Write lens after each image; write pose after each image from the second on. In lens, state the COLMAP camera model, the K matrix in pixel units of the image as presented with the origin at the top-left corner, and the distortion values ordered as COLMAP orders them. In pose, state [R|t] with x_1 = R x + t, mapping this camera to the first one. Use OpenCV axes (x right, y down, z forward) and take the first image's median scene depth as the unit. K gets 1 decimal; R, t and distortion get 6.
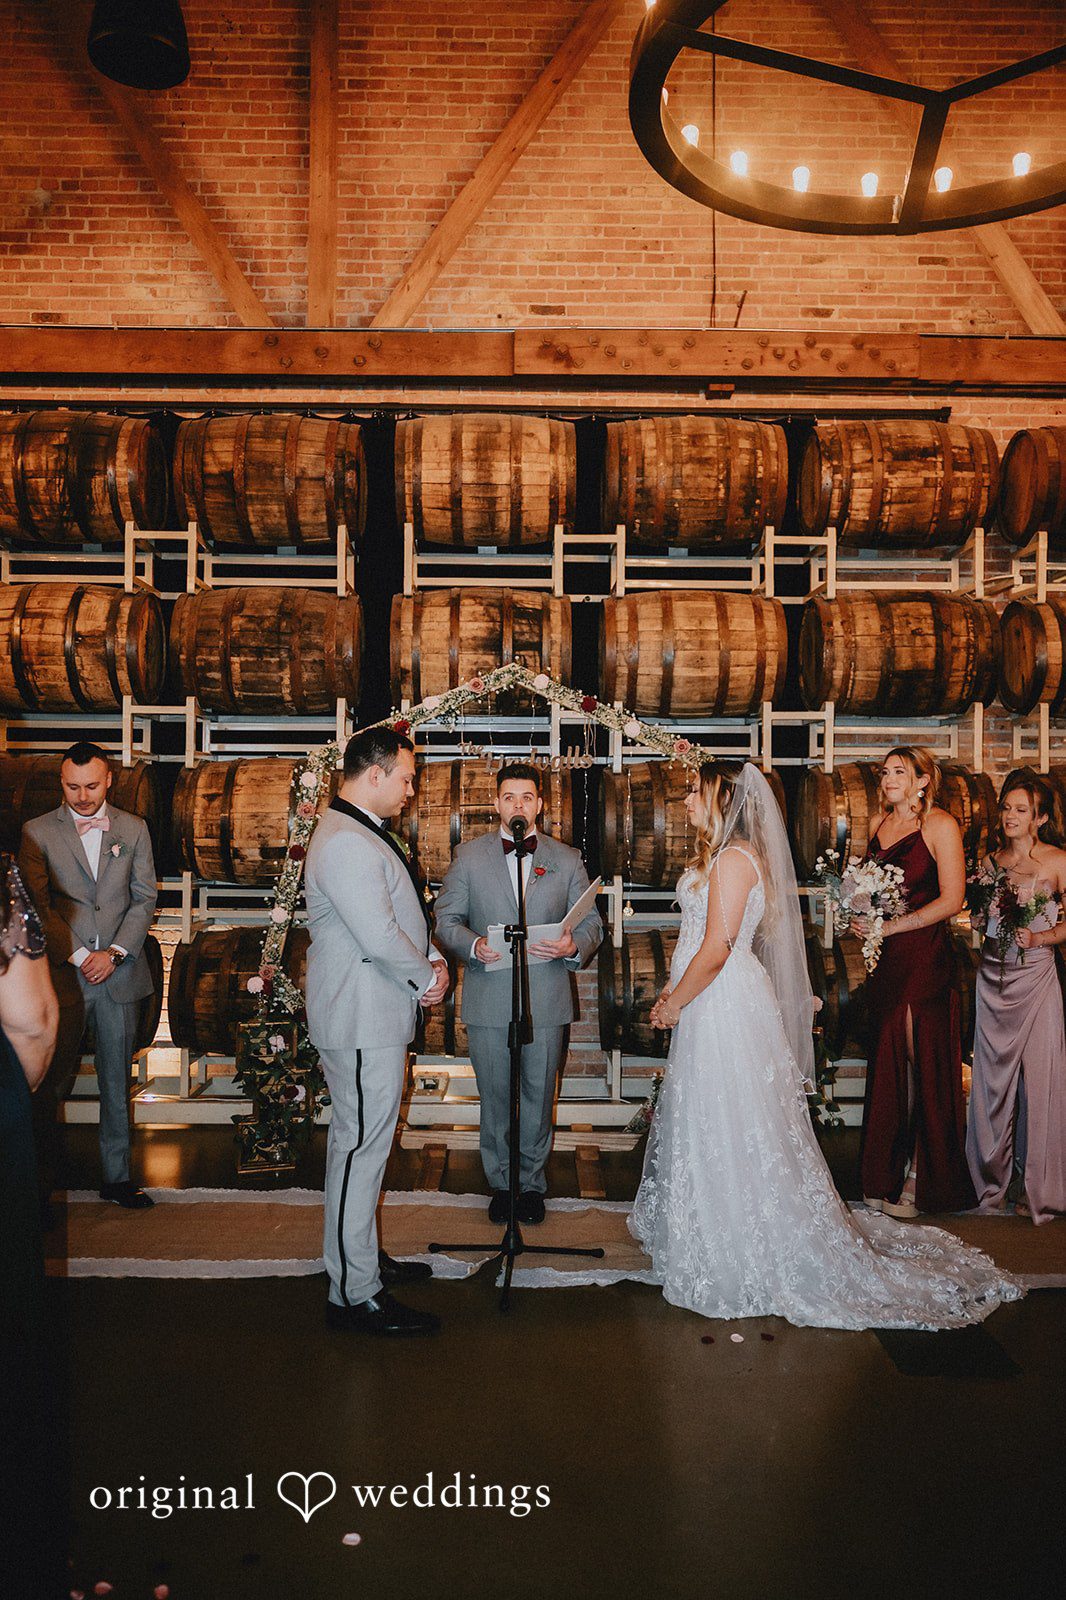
lens RADIAL K [[1309.0, 0, 553.9], [0, 1309.0, 782.4], [0, 0, 1]] dist [-0.000718, 0.008582]
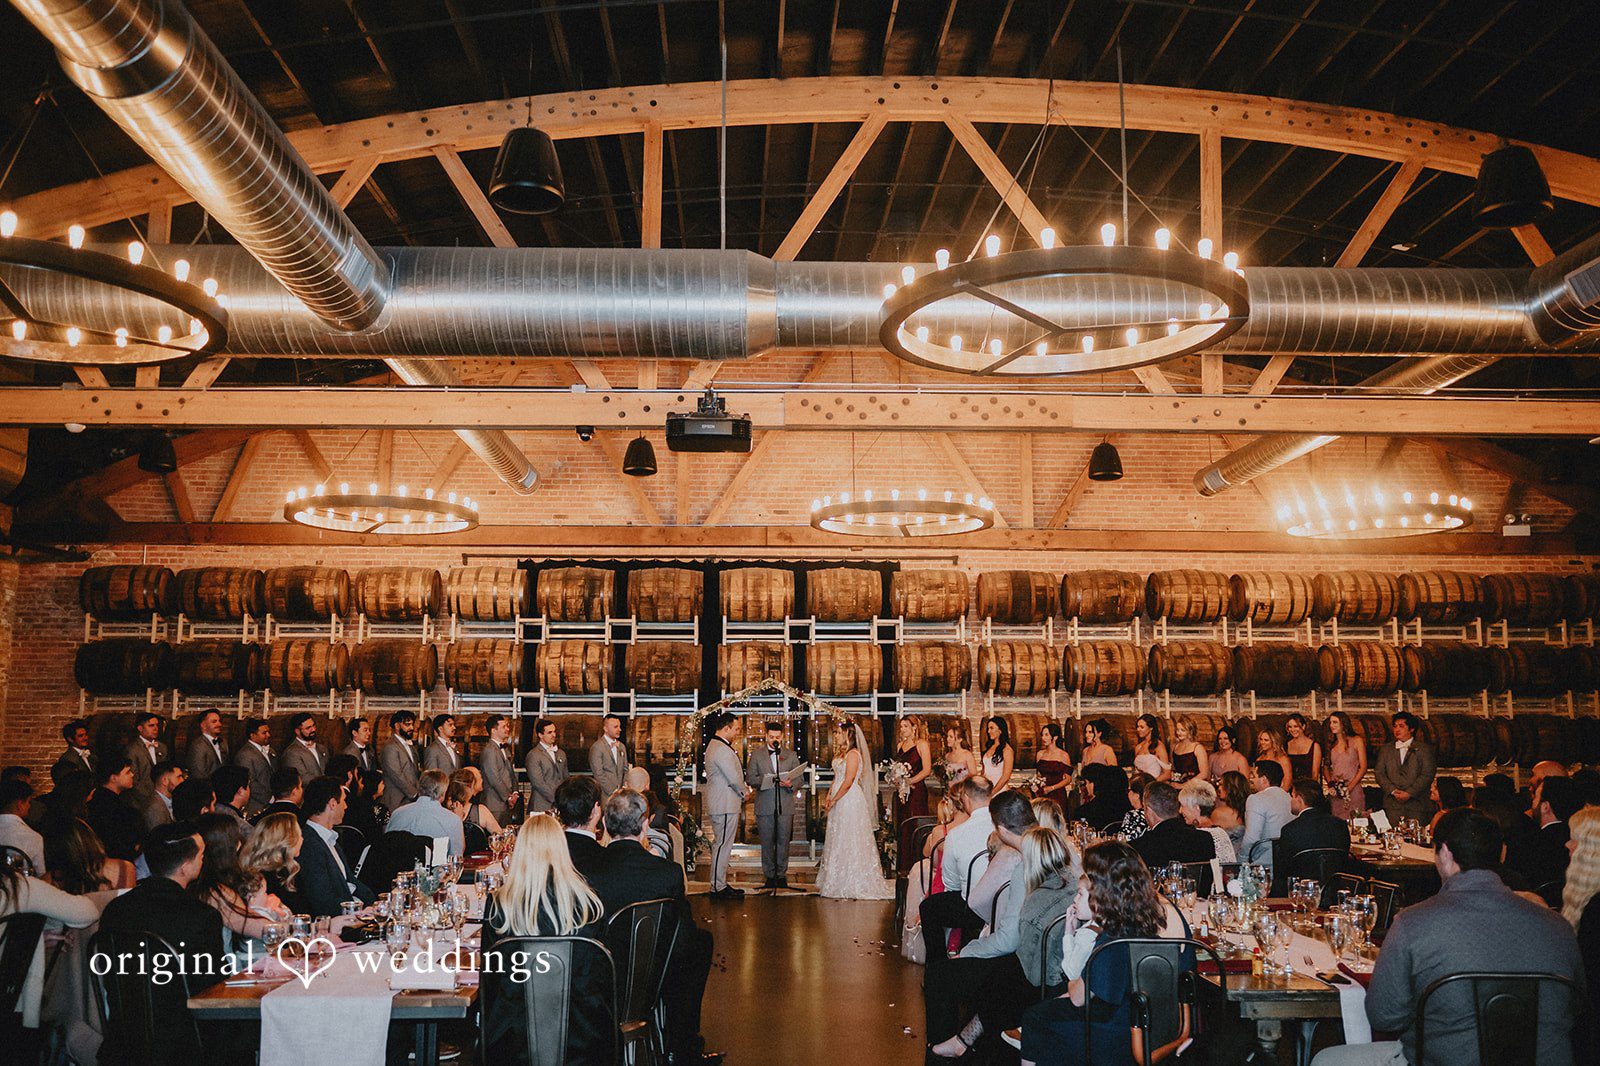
lens RADIAL K [[1309.0, 0, 800.0], [0, 1309.0, 533.0], [0, 0, 1]] dist [-0.000718, 0.008582]
pose [[0.999638, -0.003861, 0.026634, -0.036740], [0.006886, 0.993410, -0.114412, -0.073608], [-0.026017, 0.114554, 0.993076, -1.416570]]
